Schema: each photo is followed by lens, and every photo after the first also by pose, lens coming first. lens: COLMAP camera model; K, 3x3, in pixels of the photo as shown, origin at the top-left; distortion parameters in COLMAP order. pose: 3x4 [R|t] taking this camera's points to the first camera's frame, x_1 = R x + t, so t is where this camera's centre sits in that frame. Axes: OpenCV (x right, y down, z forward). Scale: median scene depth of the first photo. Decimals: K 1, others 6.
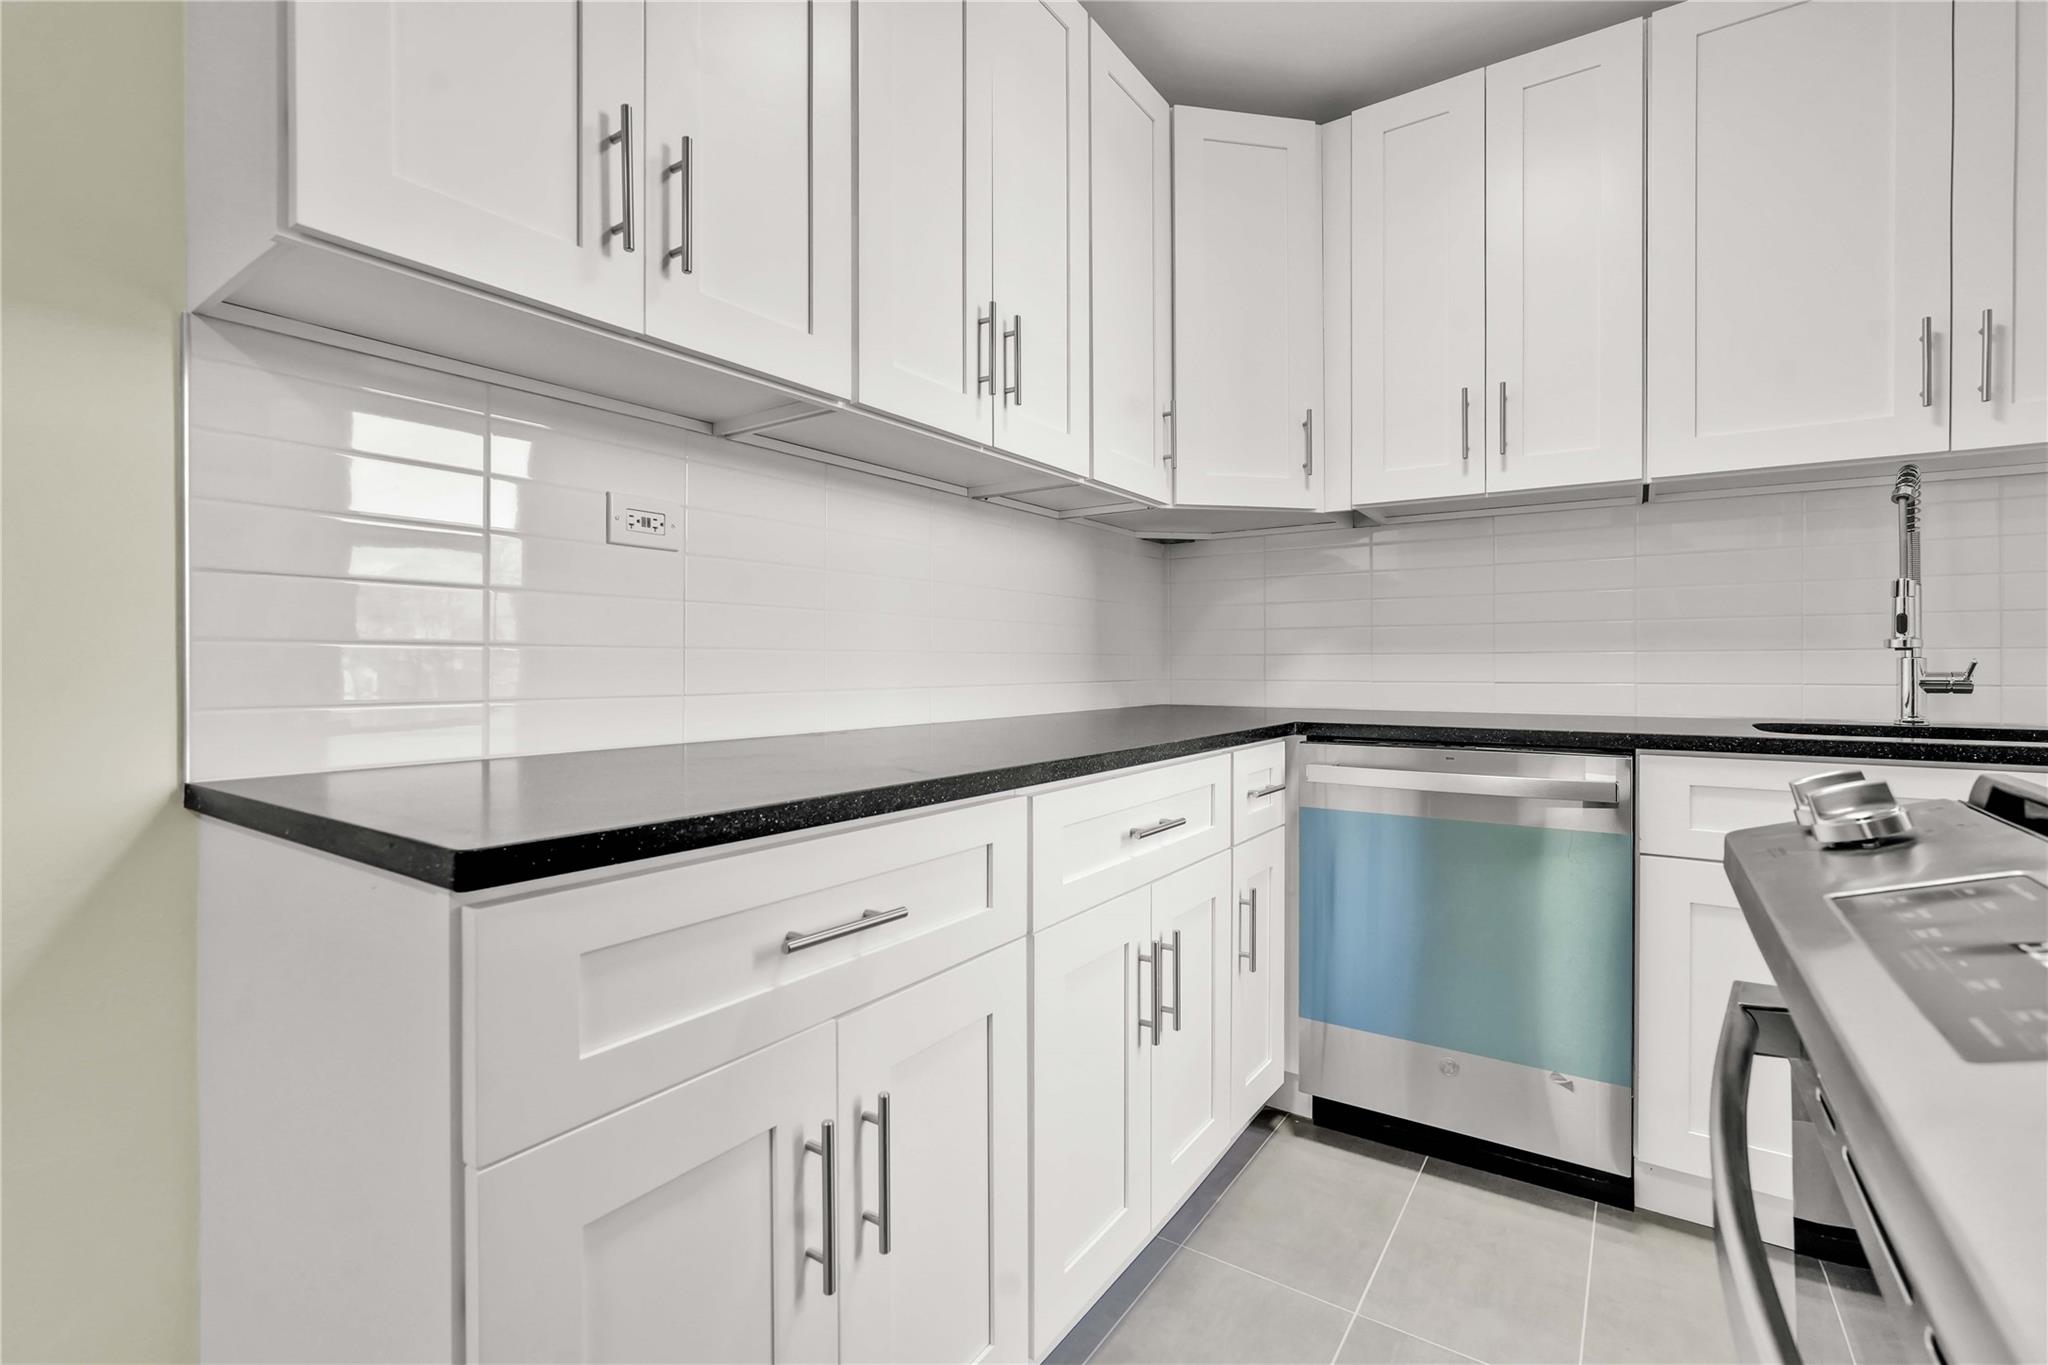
lens RADIAL K [[898.3, 0, 1037.4], [0, 898.3, 666.7], [0, 0, 1]] dist [-0.015890, 0.005897]
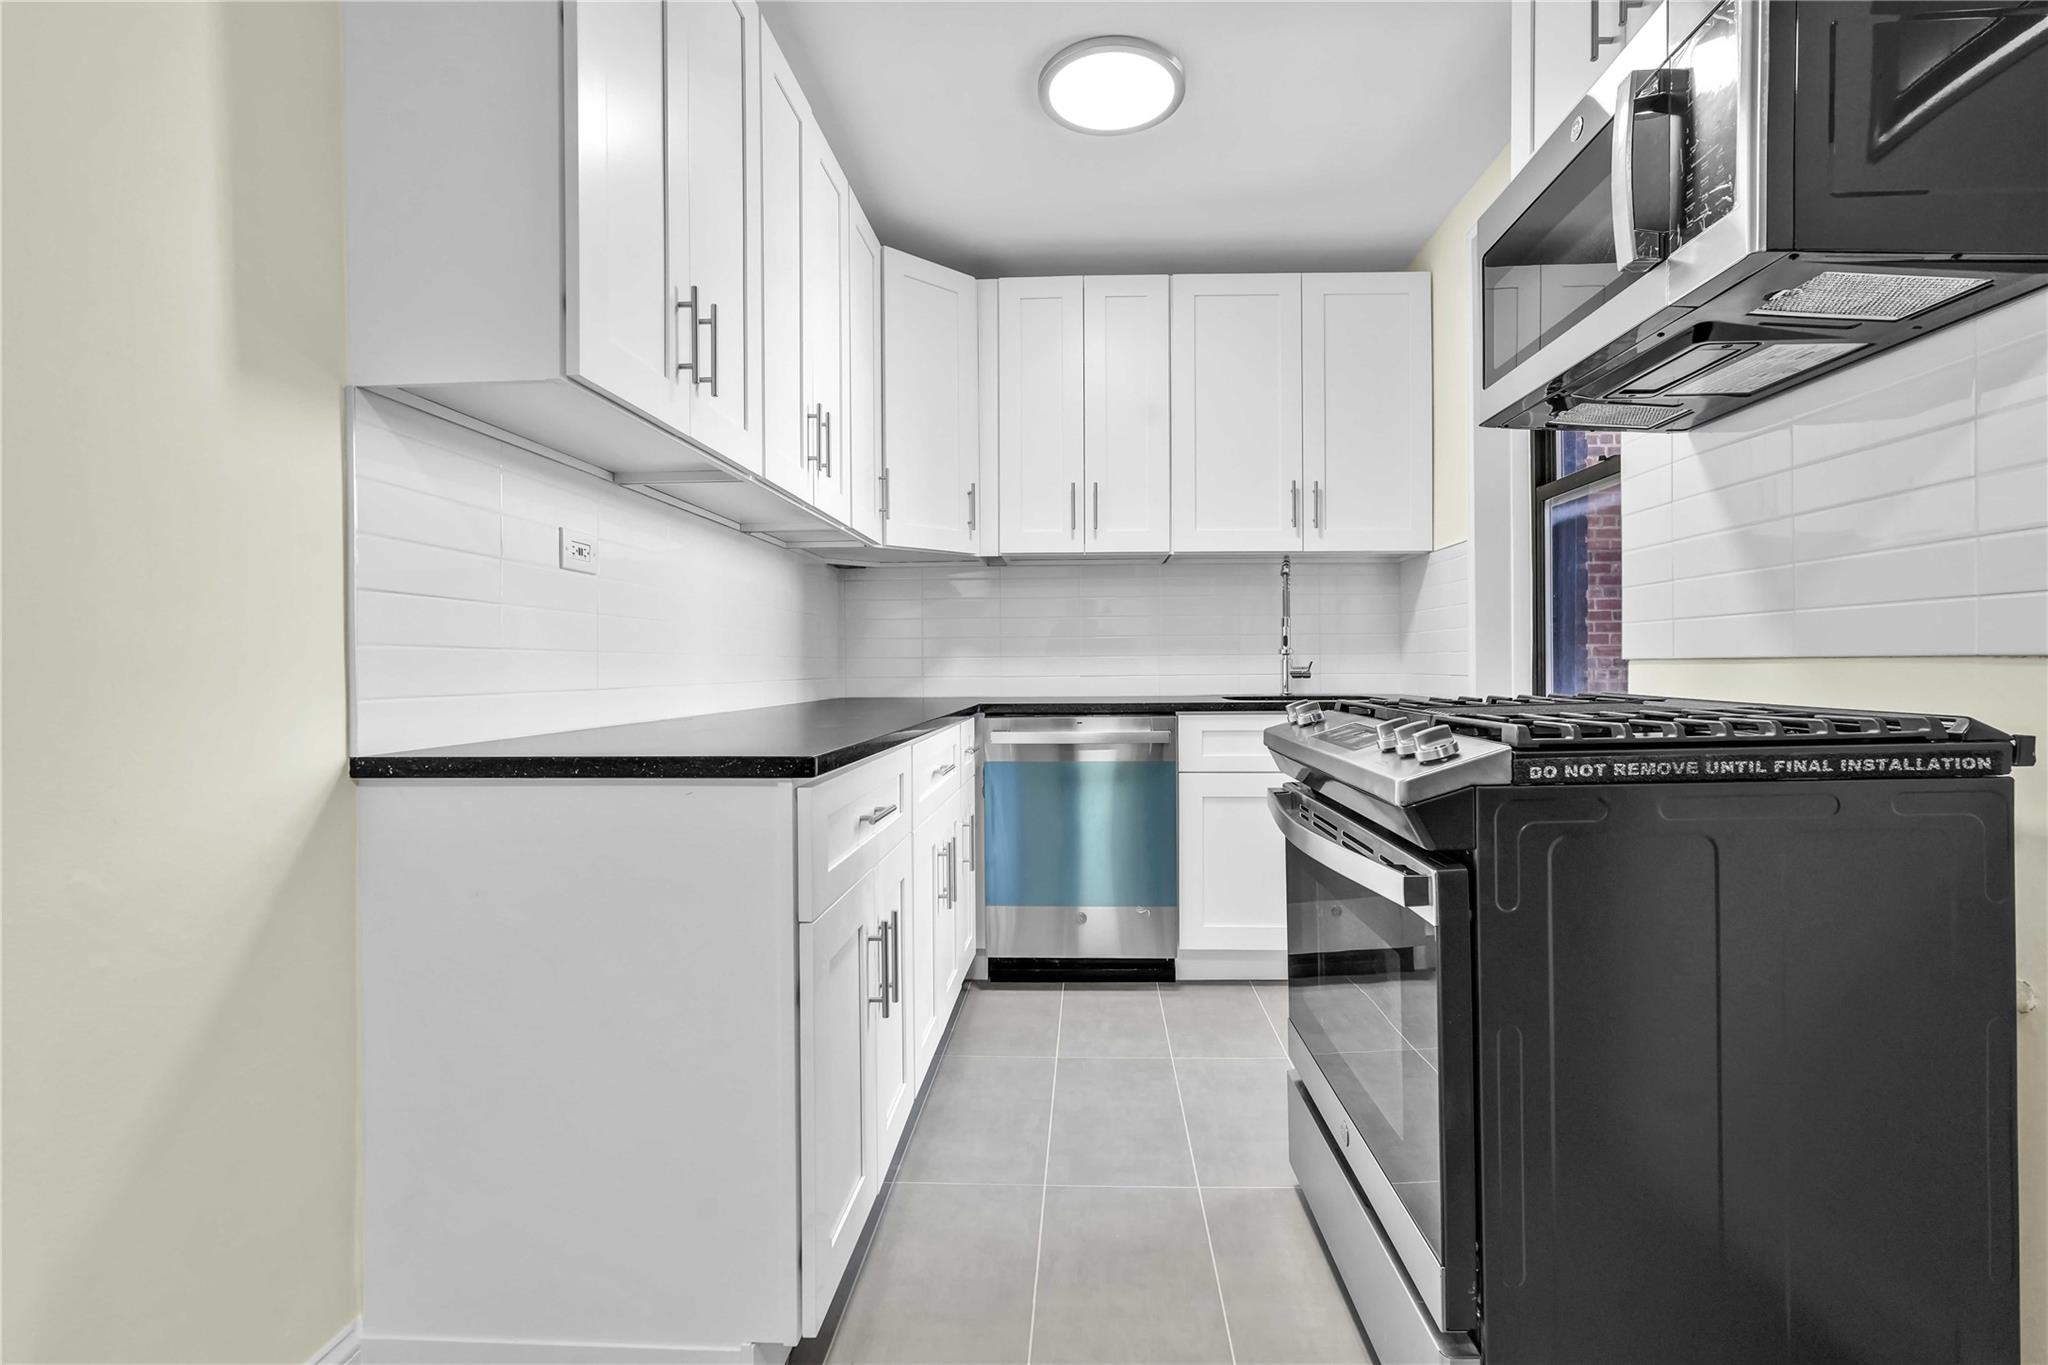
lens RADIAL K [[898.3, 0, 1057.3], [0, 898.3, 670.6], [0, 0, 1]] dist [-0.015890, 0.005897]
pose [[0.845152, -0.006972, 0.534480, -0.438622], [0.006815, 0.999974, 0.002268, 0.005881], [-0.534482, 0.001726, 0.845178, -0.337014]]
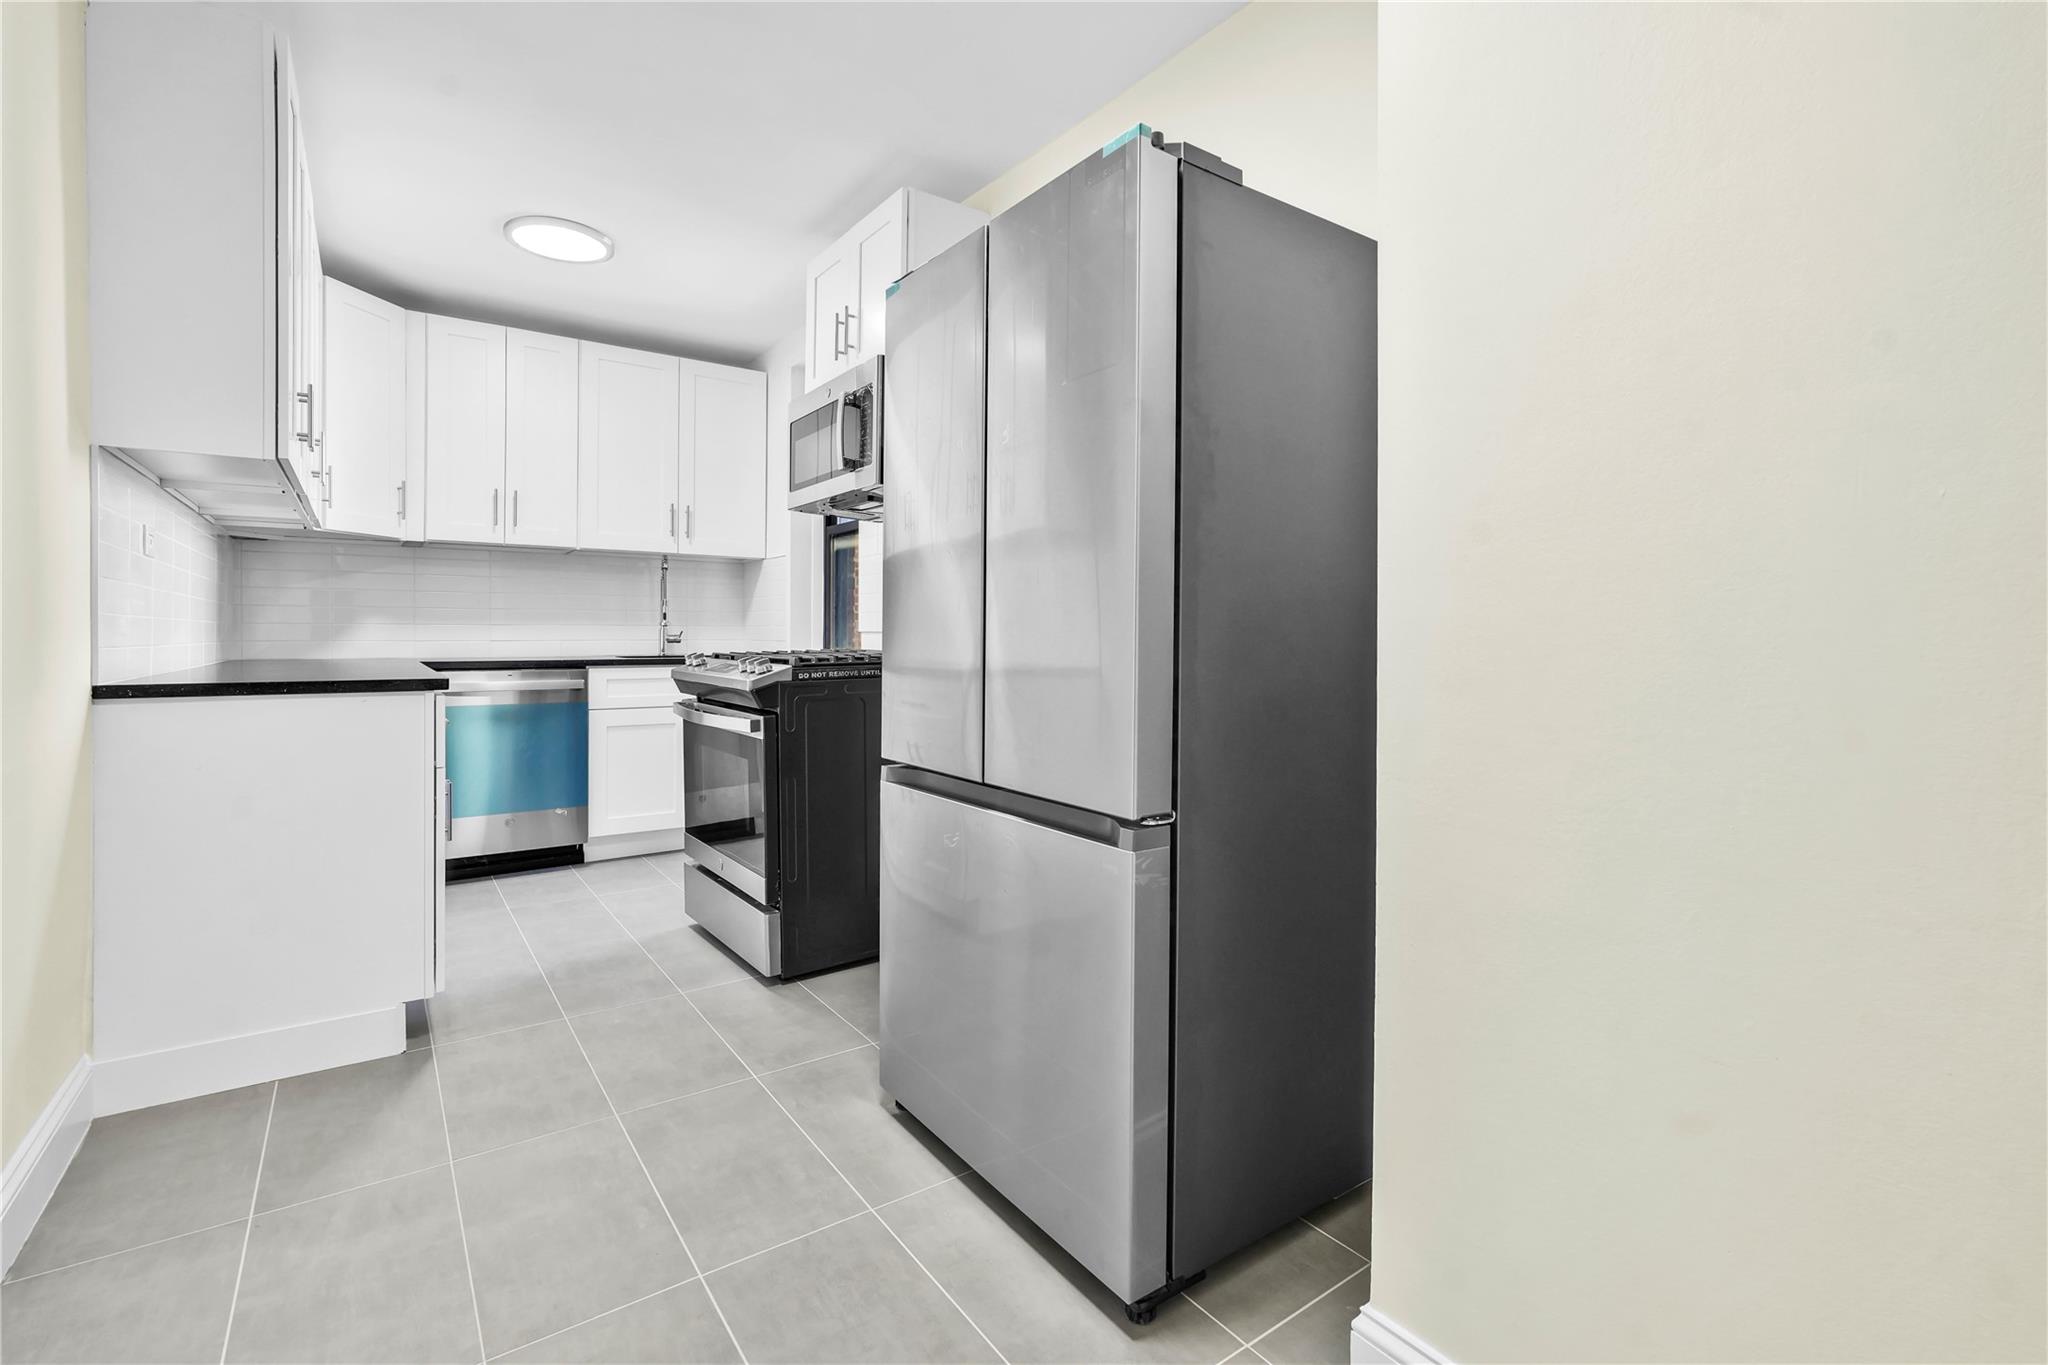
lens RADIAL K [[898.3, 0, 1021.1], [0, 898.3, 638.1], [0, 0, 1]] dist [-0.015890, 0.005897]
pose [[0.328753, -0.000318, 0.944416, -1.177203], [-0.002150, 0.999997, 0.001086, 0.010423], [-0.944414, -0.002388, 0.328751, -0.864521]]
